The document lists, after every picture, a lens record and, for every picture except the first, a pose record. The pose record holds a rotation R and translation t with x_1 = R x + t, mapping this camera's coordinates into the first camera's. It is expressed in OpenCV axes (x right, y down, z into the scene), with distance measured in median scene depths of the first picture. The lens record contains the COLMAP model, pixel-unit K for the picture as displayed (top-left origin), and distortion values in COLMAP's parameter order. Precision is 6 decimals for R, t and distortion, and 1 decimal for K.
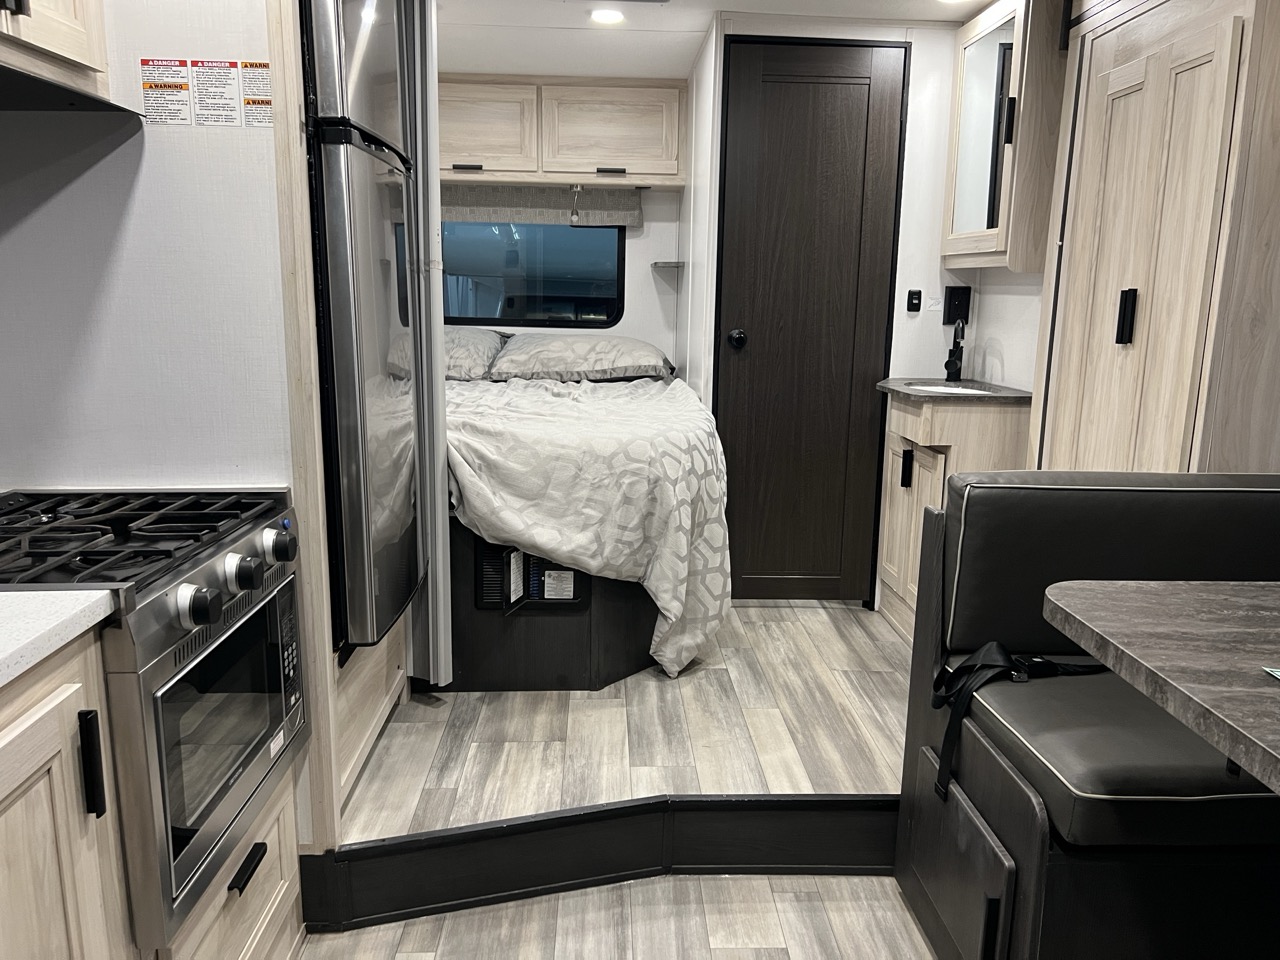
lens RADIAL K [[954.7, 0, 645.6], [0, 954.7, 476.3], [0, 0, 1]] dist [0.049143, -0.060724]
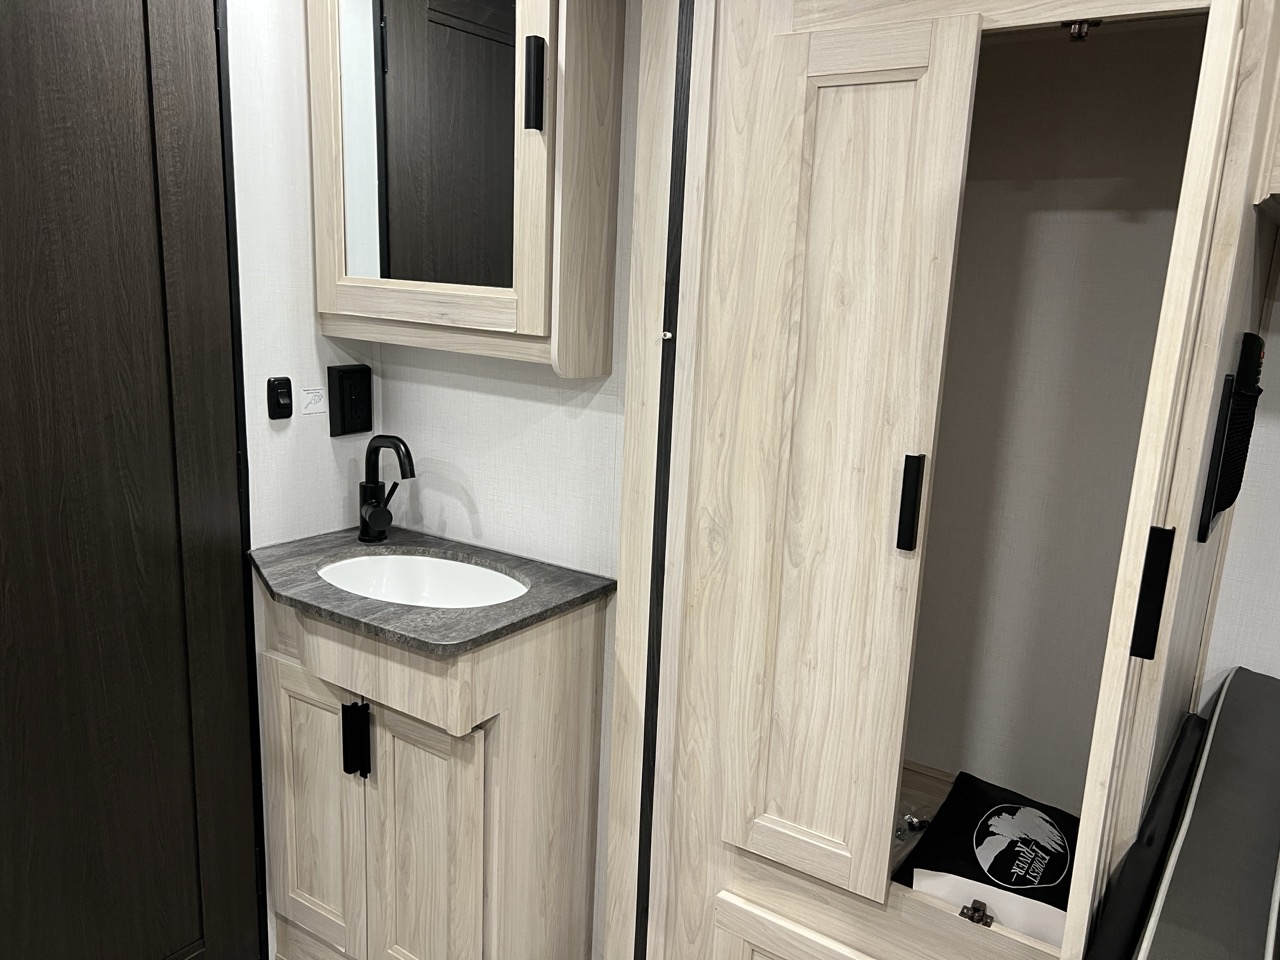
lens RADIAL K [[954.7, 0, 646.4], [0, 954.7, 483.6], [0, 0, 1]] dist [0.049143, -0.060724]
pose [[0.598278, -0.158434, 0.785470, -0.018916], [0.118019, 0.986990, 0.109189, -0.211037], [-0.792550, 0.027375, 0.609192, 0.654452]]
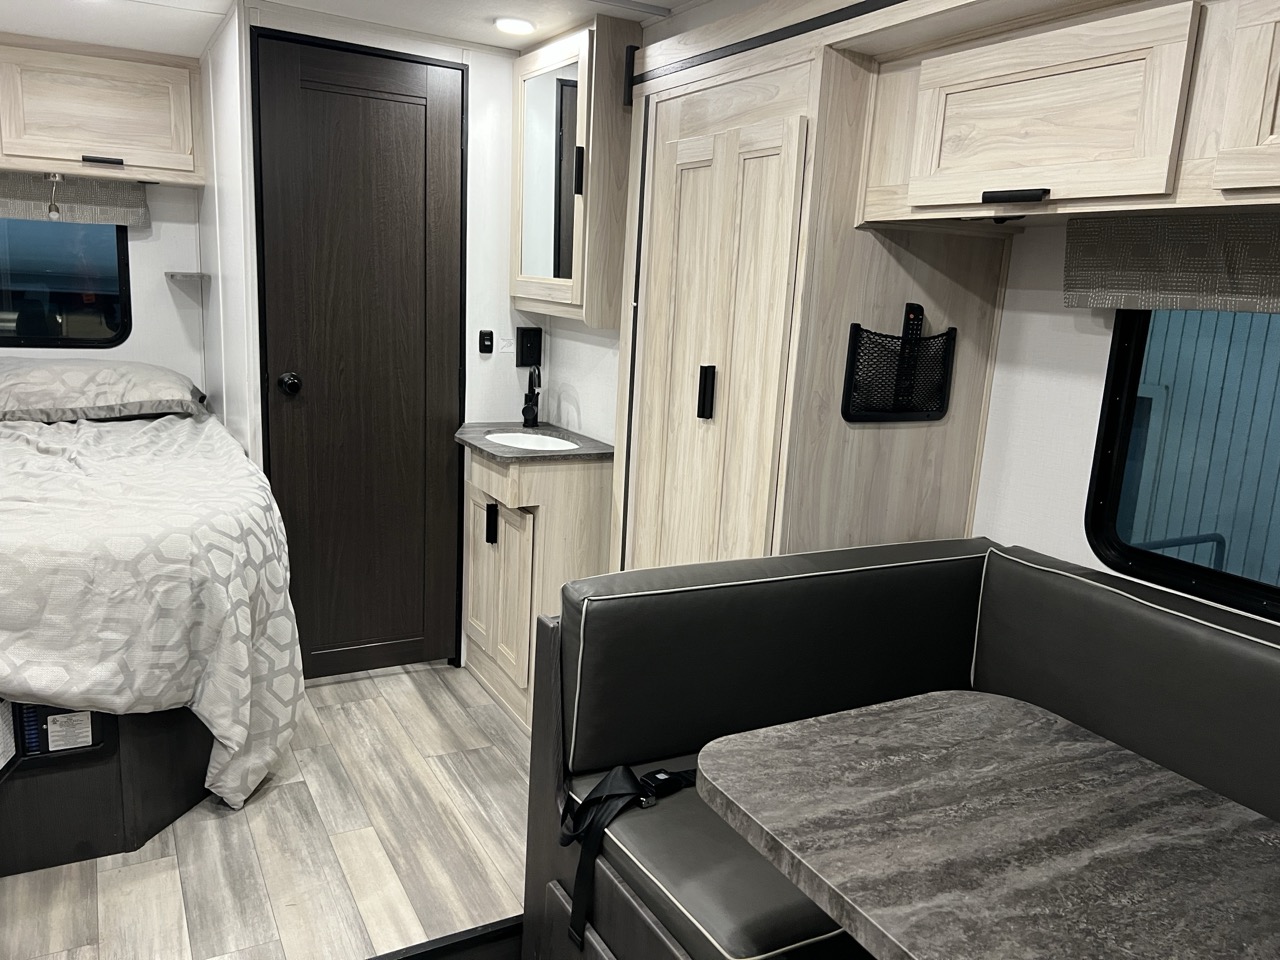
lens RADIAL K [[954.7, 0, 647.1], [0, 954.7, 485.0], [0, 0, 1]] dist [0.049143, -0.060724]
pose [[0.892025, -0.062151, 0.447692, -0.011730], [0.046488, 0.997864, 0.045901, -0.096532], [-0.449588, -0.020133, 0.893009, 0.103876]]
